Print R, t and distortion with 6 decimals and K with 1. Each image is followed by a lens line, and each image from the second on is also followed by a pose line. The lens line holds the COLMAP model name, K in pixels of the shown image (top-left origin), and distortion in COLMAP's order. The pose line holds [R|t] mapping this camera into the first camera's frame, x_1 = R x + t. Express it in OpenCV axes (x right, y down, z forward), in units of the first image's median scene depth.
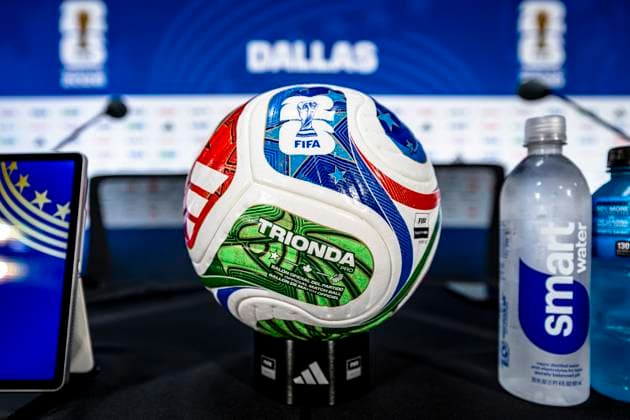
lens RADIAL K [[2056.5, 0, 315.0], [0, 2056.5, 210.0], [0, 0, 1]] dist [-0.055533, -0.457378]
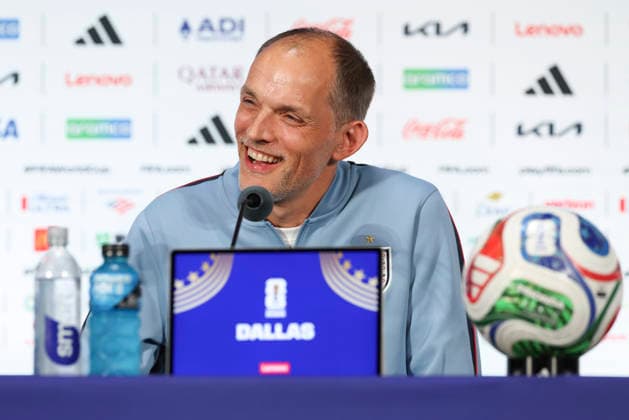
lens RADIAL K [[2053.2, 0, 314.5], [0, 2053.2, 210.0], [0, 0, 1]] dist [-0.055533, -0.457378]
pose [[0.993644, 0.003955, -0.112496, 0.001563], [-0.008167, 0.999282, -0.037010, 0.006144], [0.112269, 0.037694, 0.992963, -0.993534]]
